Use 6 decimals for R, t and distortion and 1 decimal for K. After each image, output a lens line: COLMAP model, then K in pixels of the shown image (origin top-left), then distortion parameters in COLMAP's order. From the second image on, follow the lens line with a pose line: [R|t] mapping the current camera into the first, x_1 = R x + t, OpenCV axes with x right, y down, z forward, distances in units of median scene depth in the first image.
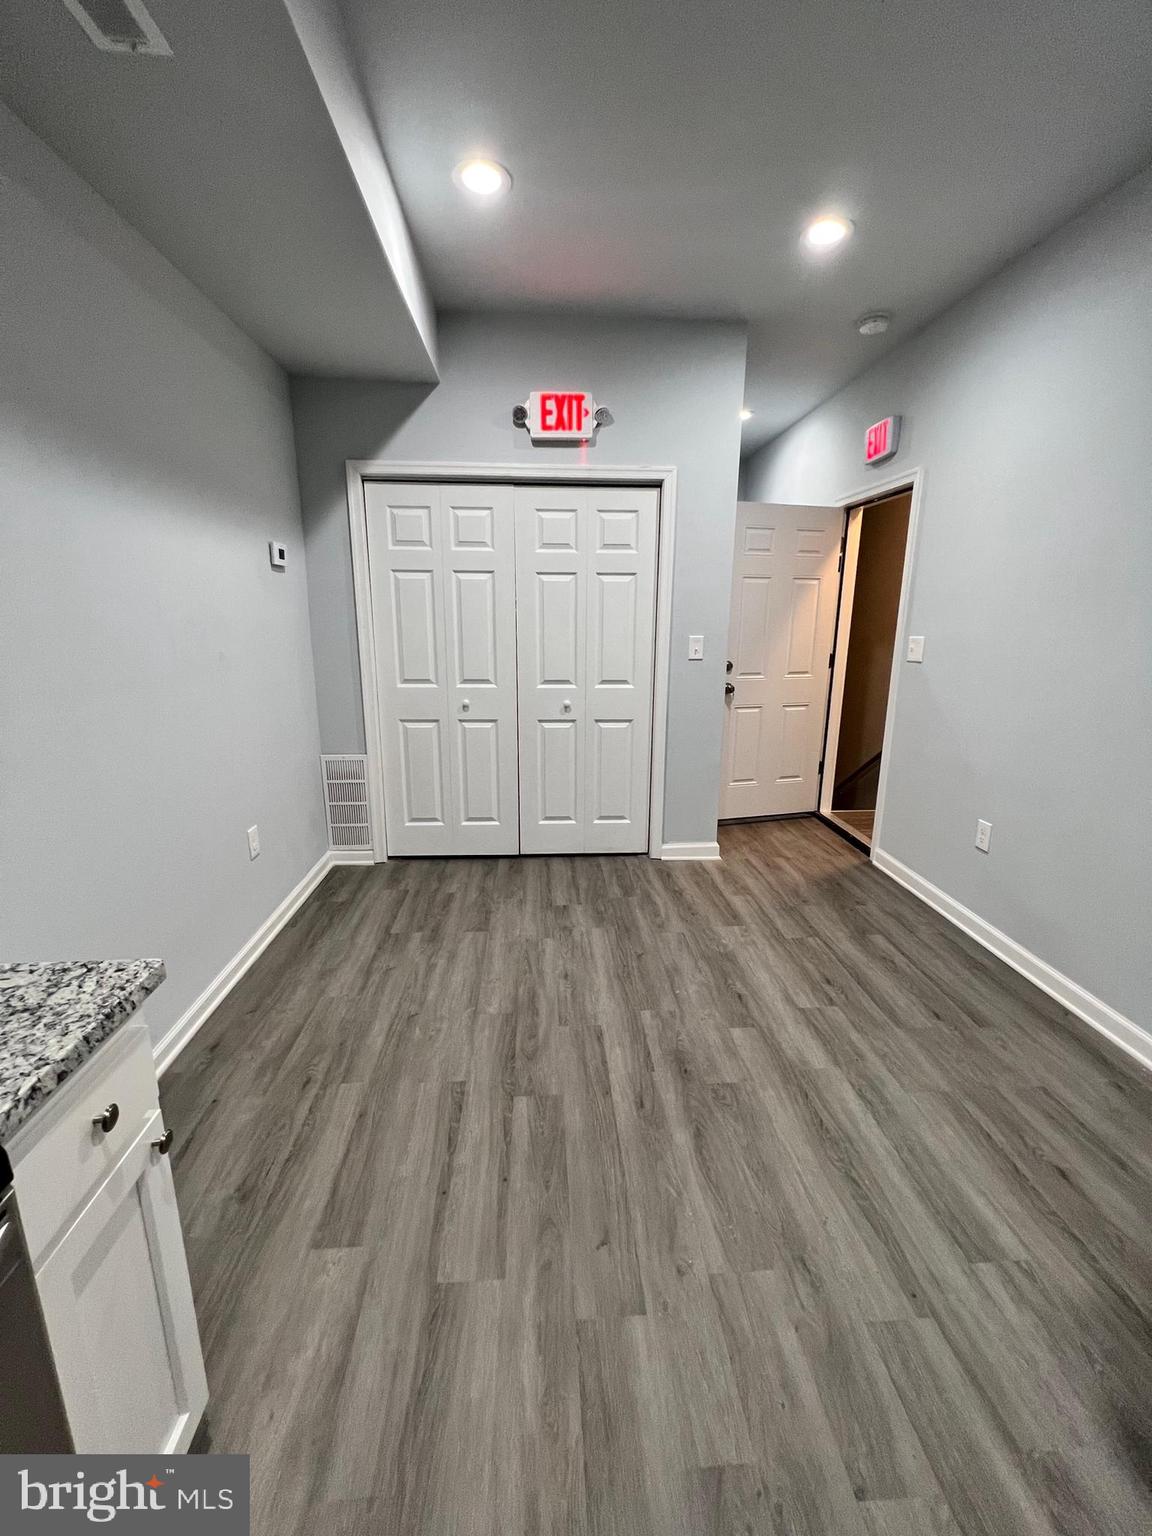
lens RADIAL K [[620.8, 0, 577.7], [0, 620.8, 762.9], [0, 0, 1]] dist [0.002364, 0.000430]
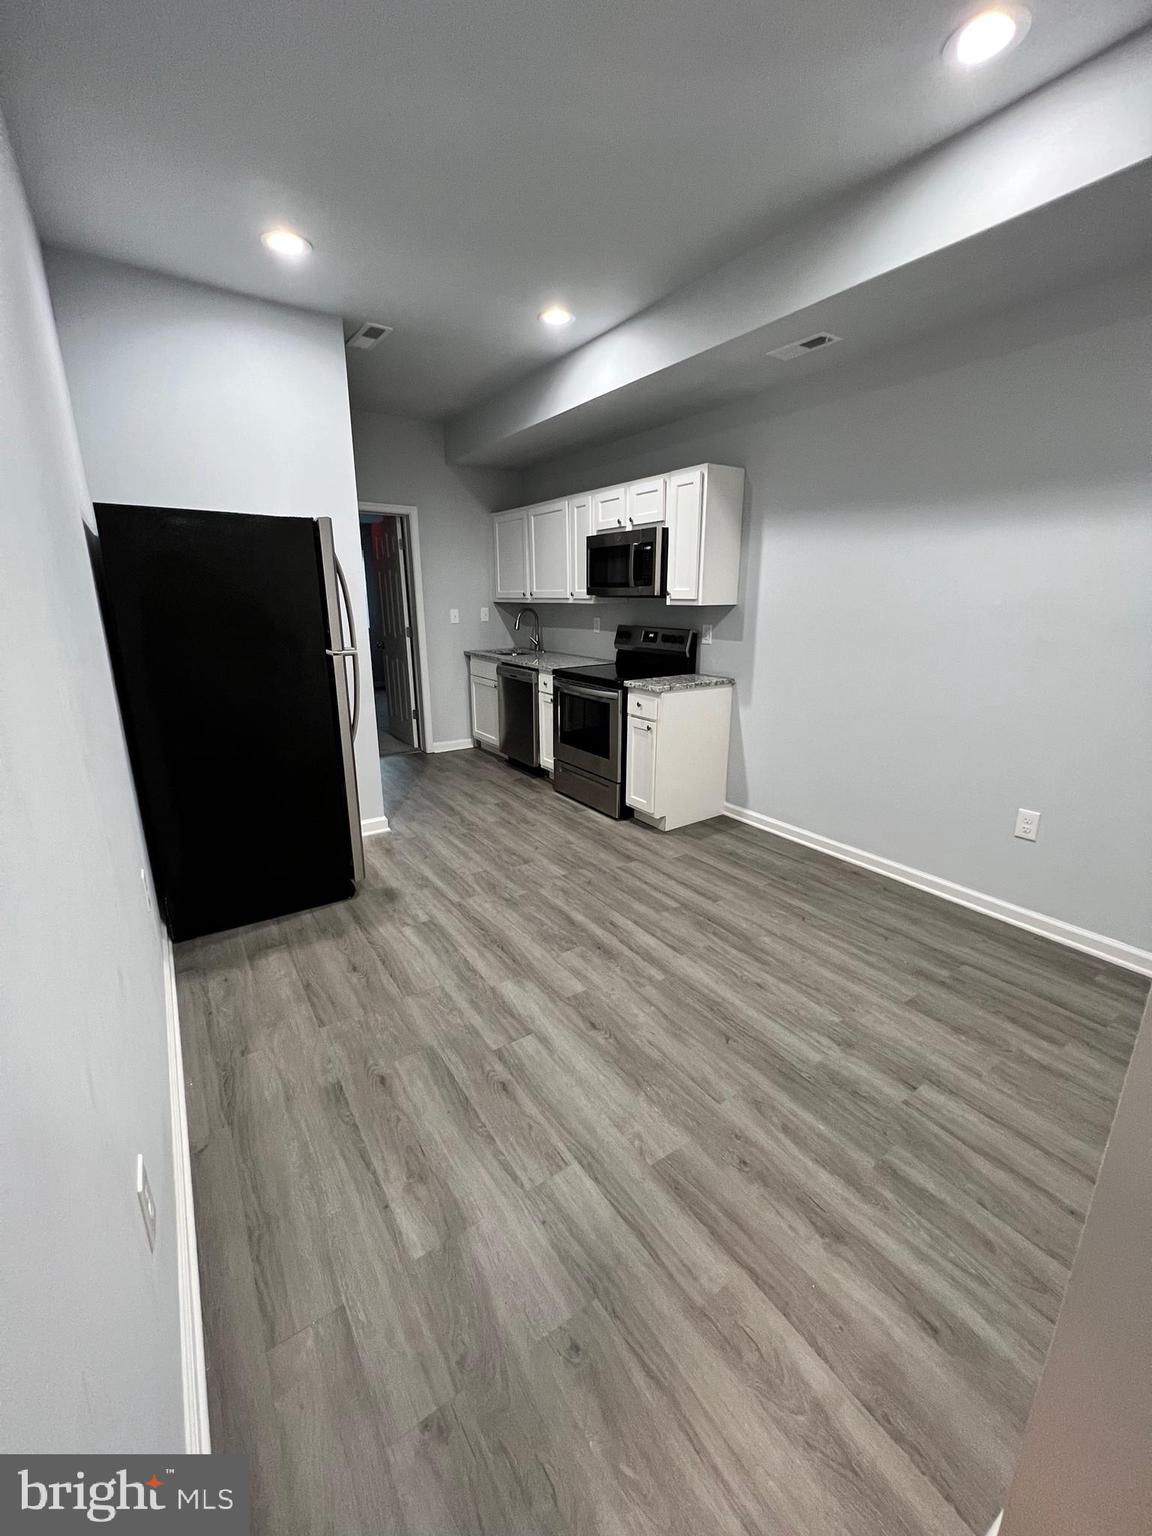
lens RADIAL K [[620.8, 0, 581.4], [0, 620.8, 766.2], [0, 0, 1]] dist [0.002364, 0.000430]
pose [[-0.862820, 0.129291, -0.488697, 0.729136], [-0.121979, 0.884923, 0.449479, -0.396968], [0.490573, 0.447431, -0.747759, 1.631651]]
